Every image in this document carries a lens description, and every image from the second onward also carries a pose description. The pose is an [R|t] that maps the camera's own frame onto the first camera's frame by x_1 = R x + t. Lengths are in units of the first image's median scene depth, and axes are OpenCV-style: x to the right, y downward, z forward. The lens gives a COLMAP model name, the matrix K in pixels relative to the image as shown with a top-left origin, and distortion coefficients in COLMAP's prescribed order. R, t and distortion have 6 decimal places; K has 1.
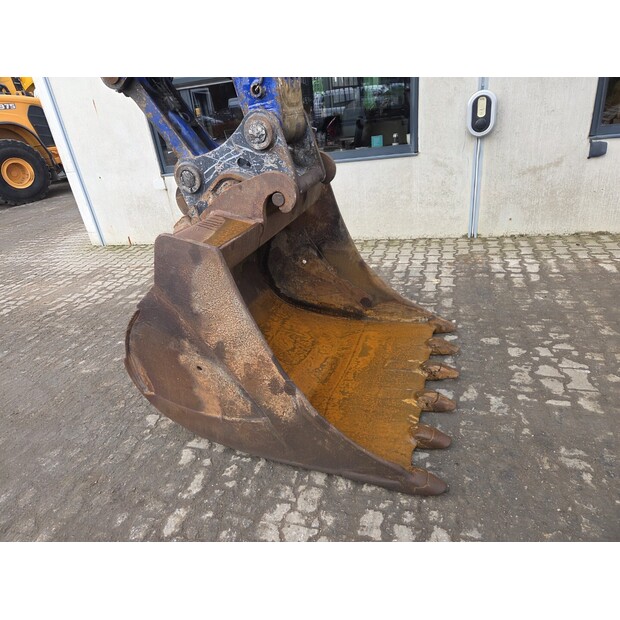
lens RADIAL K [[416.4, 0, 304.5], [0, 416.4, 301.6], [0, 0, 1]] dist [0.063164, -0.044313]
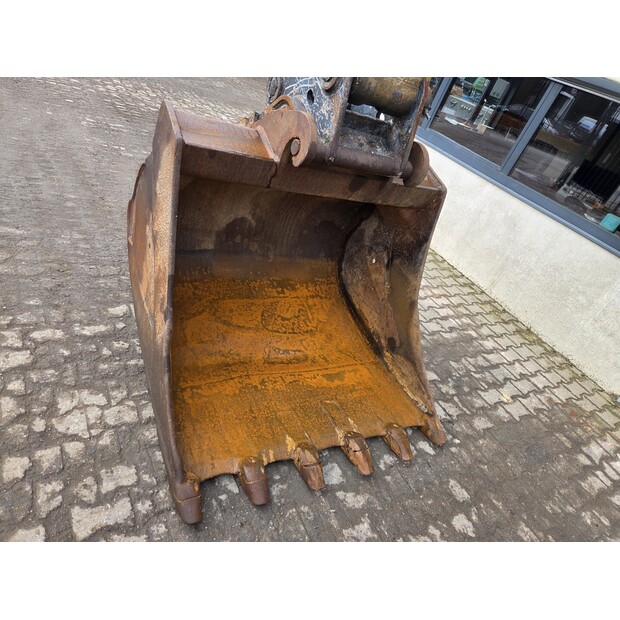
lens RADIAL K [[416.4, 0, 307.4], [0, 416.4, 303.3], [0, 0, 1]] dist [0.063164, -0.044313]
pose [[0.650407, 0.668444, -0.360769, 0.303039], [-0.644177, 0.737077, 0.204335, -0.127527], [0.402501, 0.099498, 0.909996, 0.167055]]
